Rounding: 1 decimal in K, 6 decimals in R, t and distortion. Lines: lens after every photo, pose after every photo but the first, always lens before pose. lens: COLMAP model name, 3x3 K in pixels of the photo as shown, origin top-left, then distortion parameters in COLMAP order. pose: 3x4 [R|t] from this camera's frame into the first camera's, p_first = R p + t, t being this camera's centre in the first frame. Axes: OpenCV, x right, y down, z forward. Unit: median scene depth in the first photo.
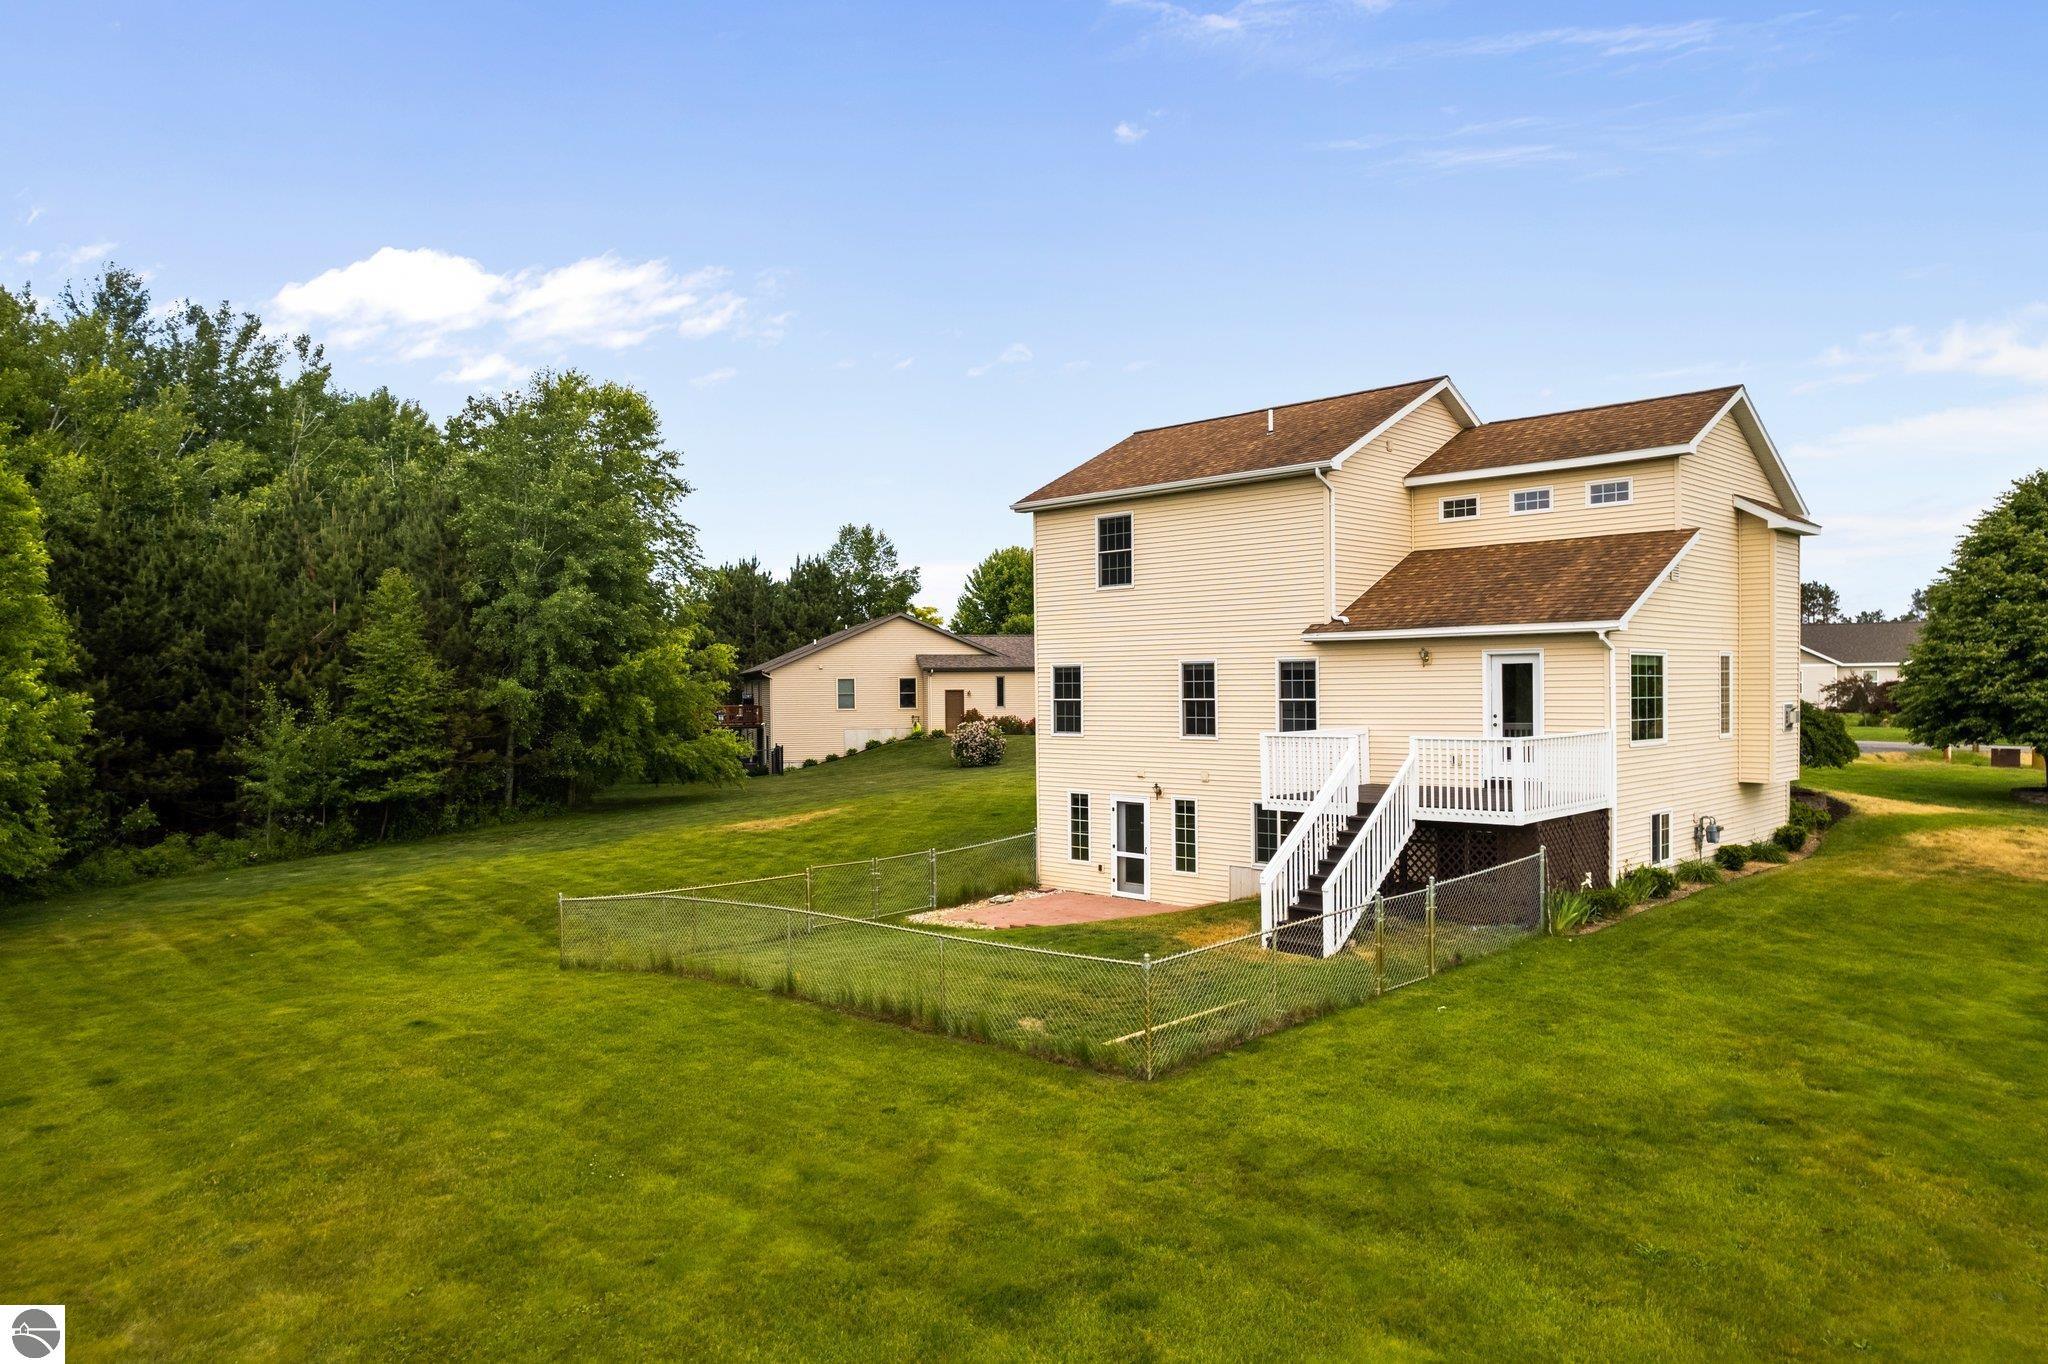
lens RADIAL K [[1338.8, 0, 1028.1], [0, 1338.8, 712.7], [0, 0, 1]] dist [-0.072661, 0.062727]
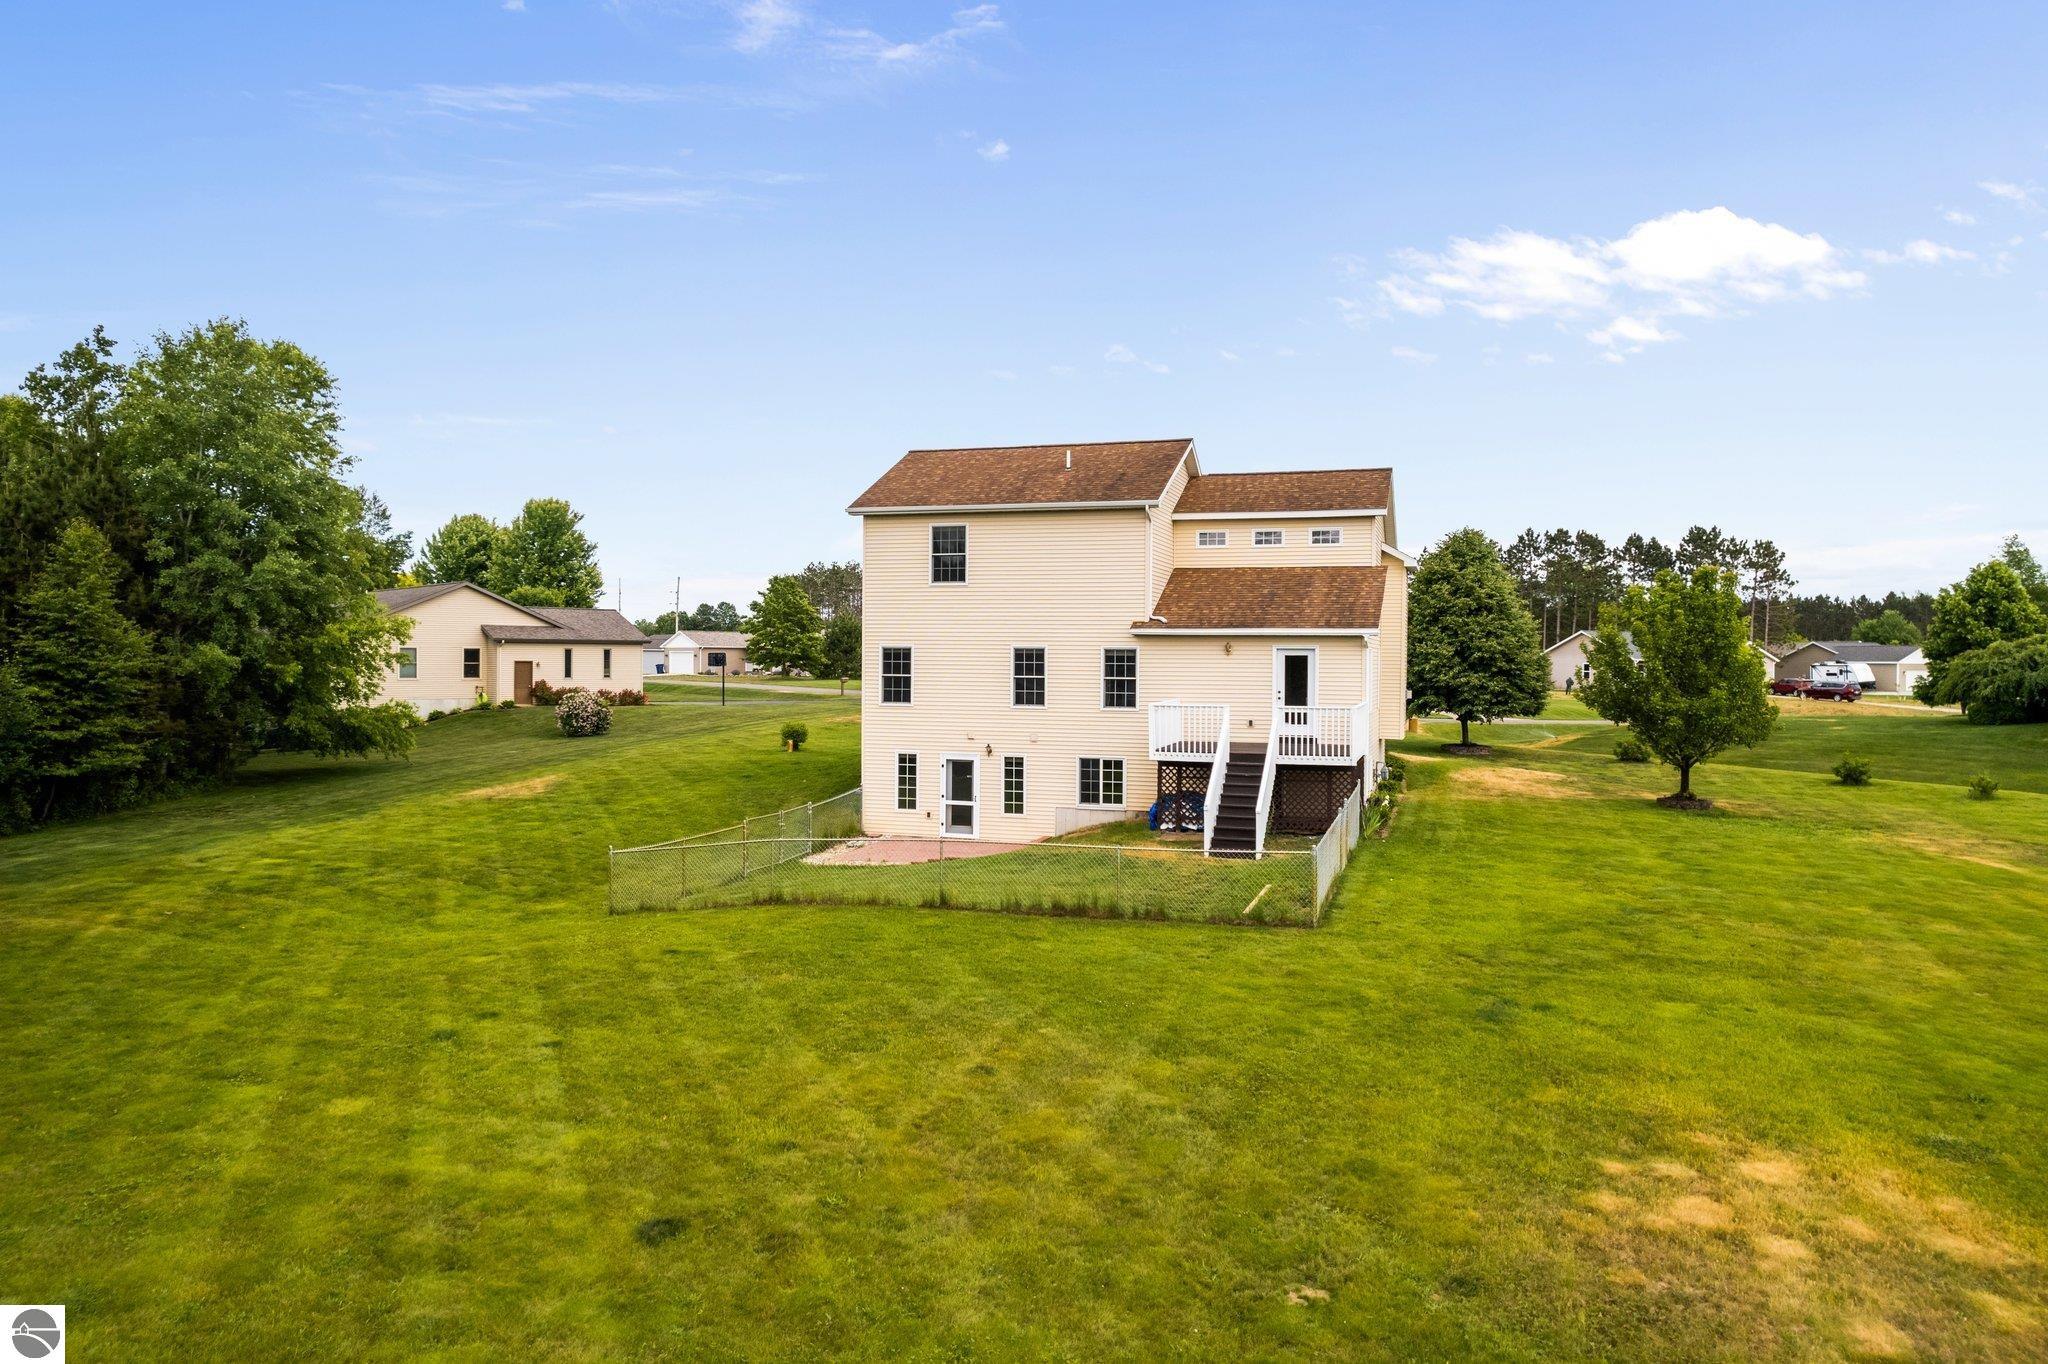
lens RADIAL K [[1281.1, 0, 1024.0], [0, 1281.1, 682.0], [0, 0, 1]] dist [-0.071080, 0.051666]
pose [[0.895929, 0.010509, 0.444072, -0.379560], [-0.009190, 0.999945, -0.005123, 0.001037], [-0.444101, 0.000508, 0.895976, -0.075702]]
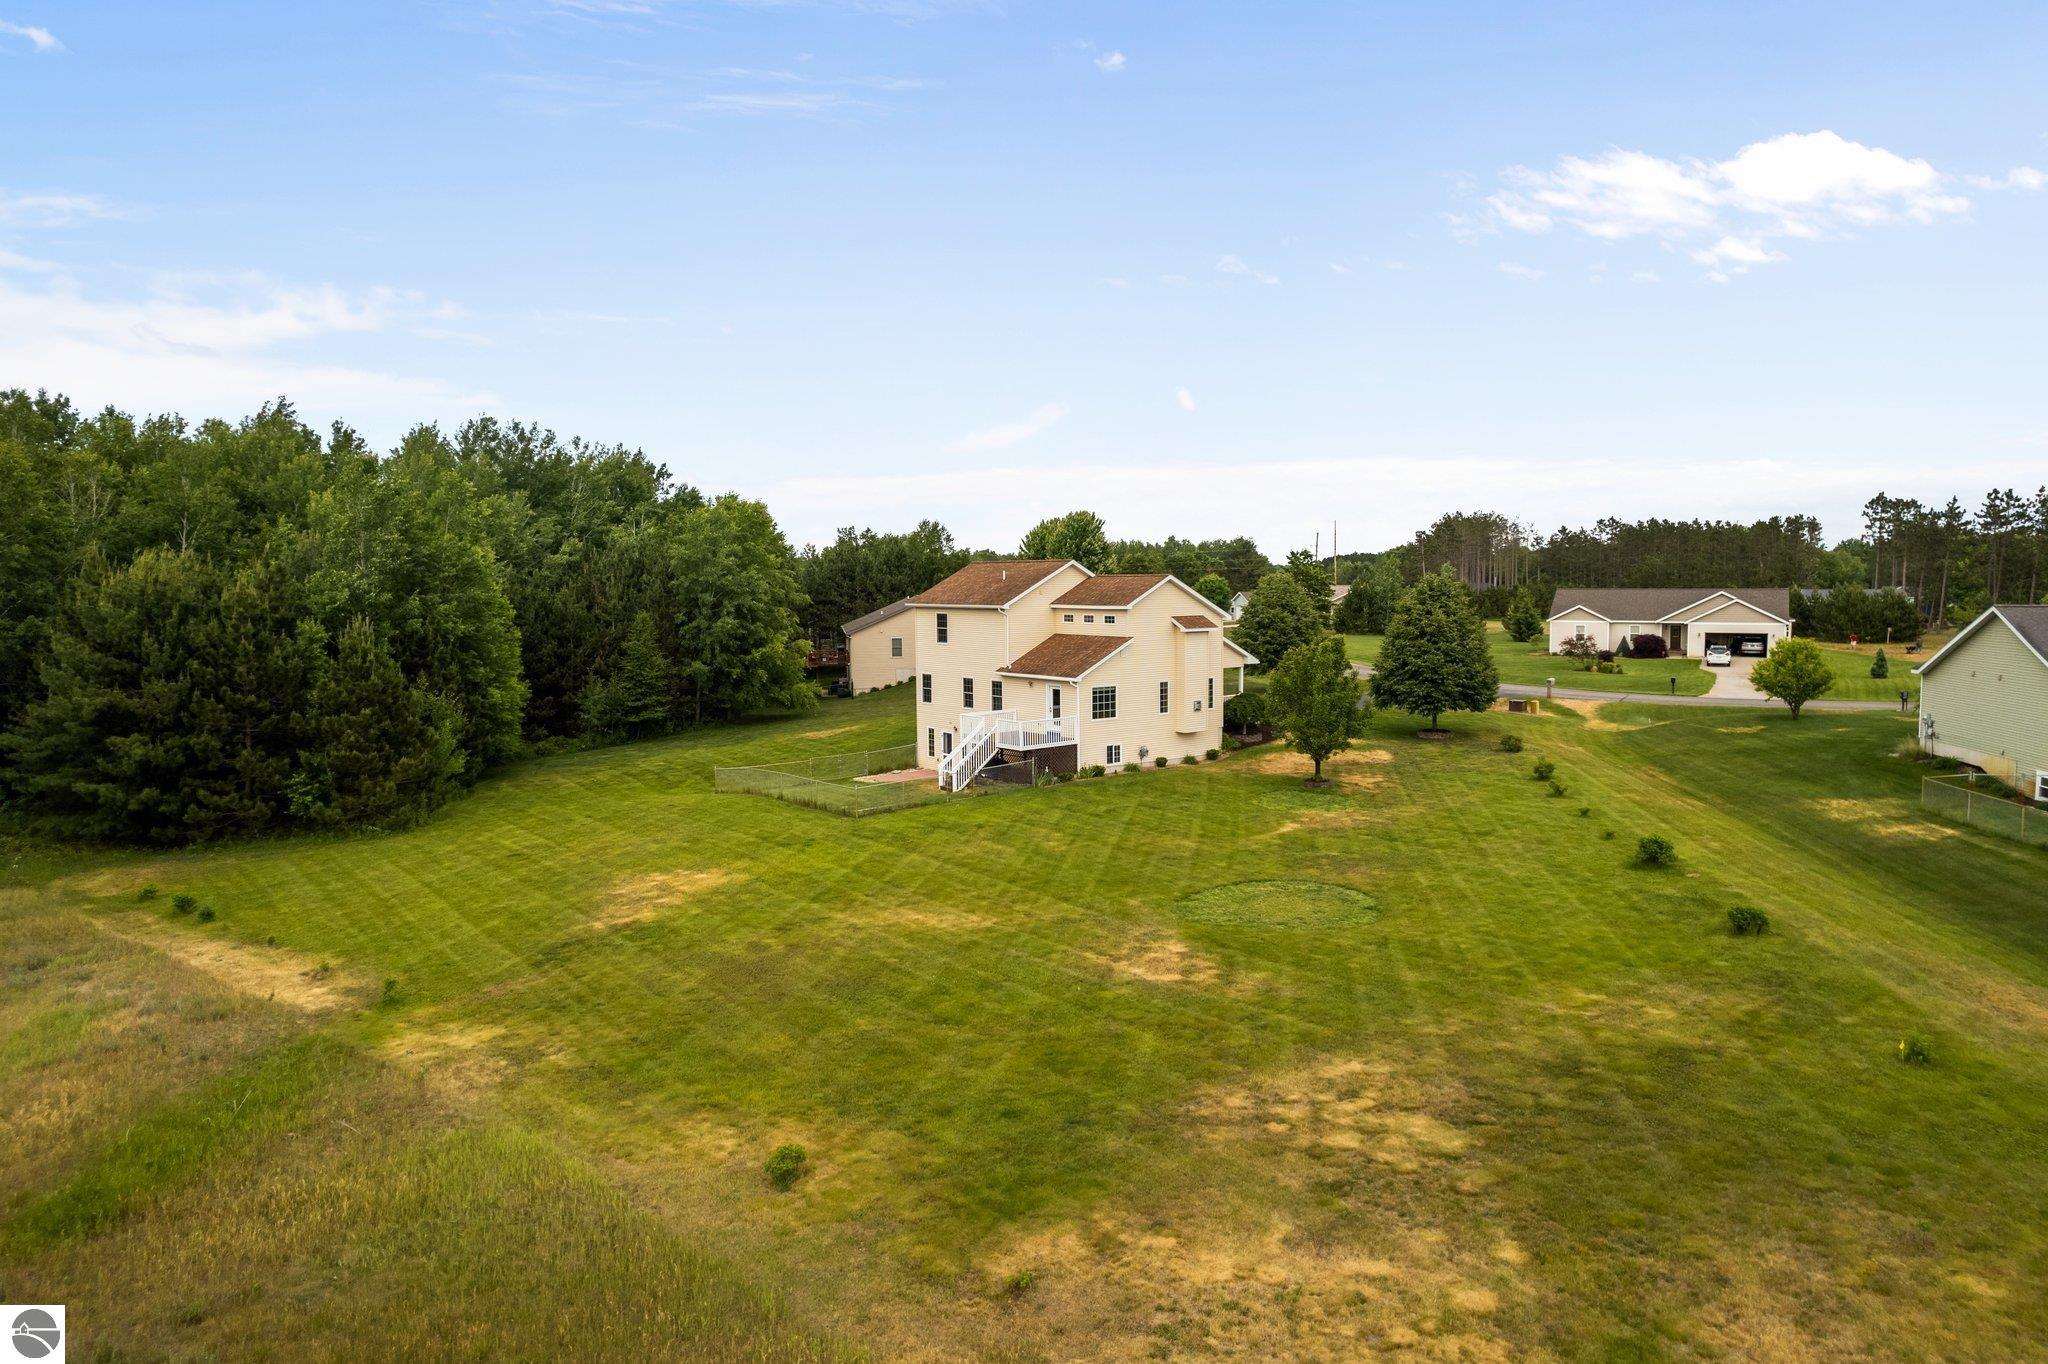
lens RADIAL K [[1145.0, 0, 1024.0], [0, 1145.0, 682.0], [0, 0, 1]] dist [-0.044518, 0.033793]
pose [[0.995411, 0.011942, -0.094943, 0.394394], [-0.006385, 0.998260, 0.058624, -0.141567], [0.095478, -0.057748, 0.993755, -0.997464]]
